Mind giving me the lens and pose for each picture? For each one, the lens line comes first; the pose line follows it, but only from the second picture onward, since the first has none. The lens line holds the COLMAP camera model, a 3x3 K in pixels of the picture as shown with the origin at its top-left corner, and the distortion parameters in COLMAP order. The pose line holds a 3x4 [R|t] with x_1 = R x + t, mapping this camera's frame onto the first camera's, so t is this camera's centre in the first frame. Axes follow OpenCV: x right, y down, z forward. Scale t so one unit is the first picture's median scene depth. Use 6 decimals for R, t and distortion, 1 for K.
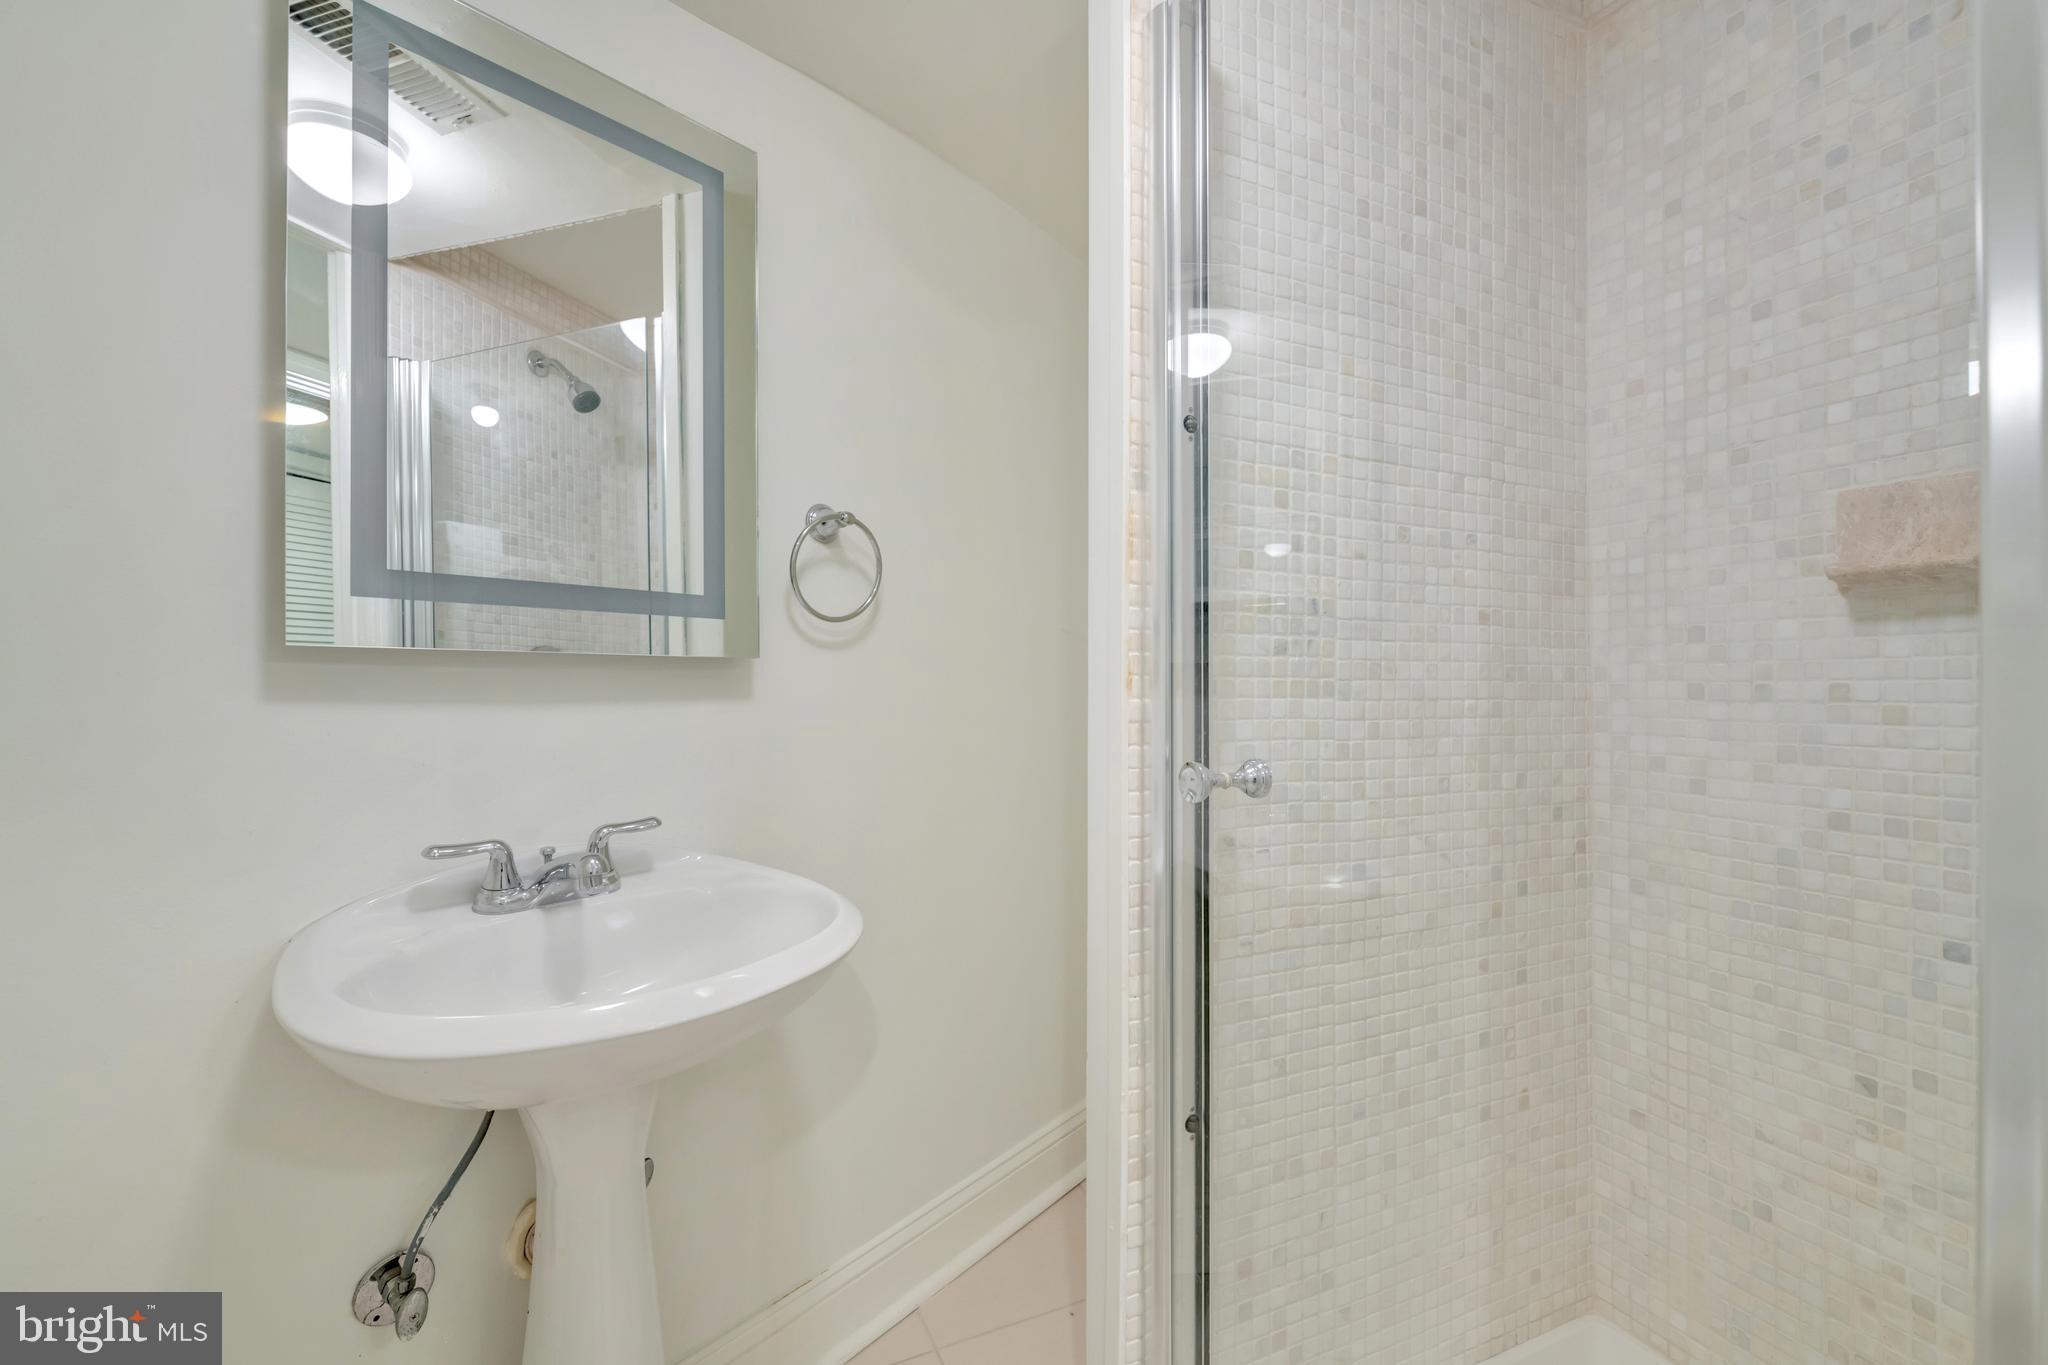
lens RADIAL K [[895.1, 0, 1029.4], [0, 895.1, 681.5], [0, 0, 1]] dist [-0.007480, -0.001273]
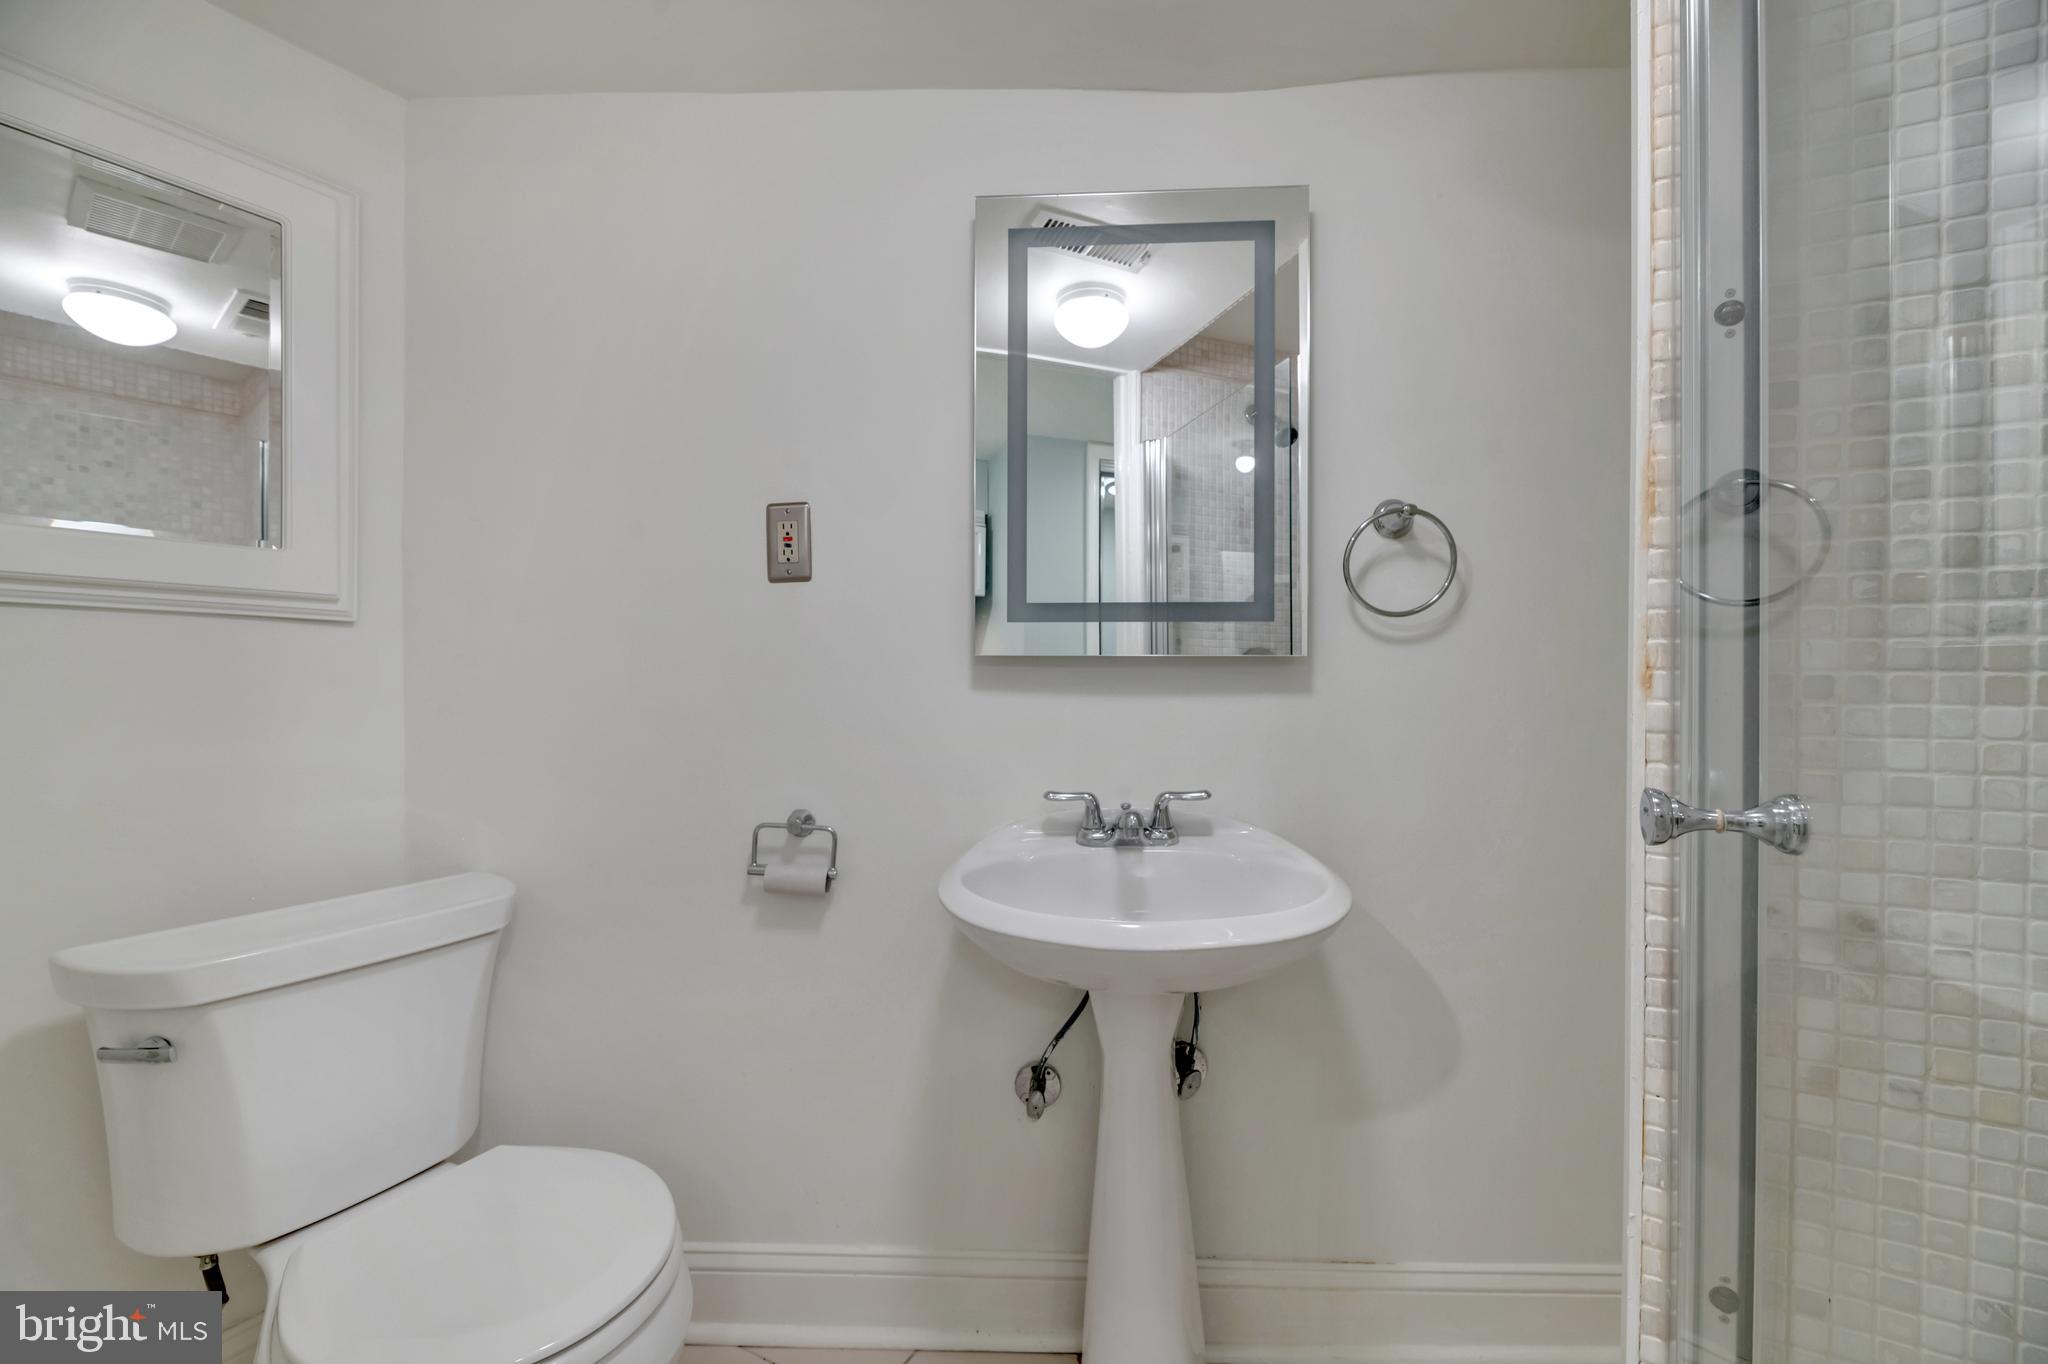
lens RADIAL K [[833.0, 0, 1029.6], [0, 833.0, 682.9], [0, 0, 1]] dist [-0.004536, -0.001555]
pose [[0.587381, 0.005577, -0.809291, 0.371935], [0.001893, 0.999964, 0.008266, -0.002786], [0.809308, -0.006387, 0.587350, 0.161902]]
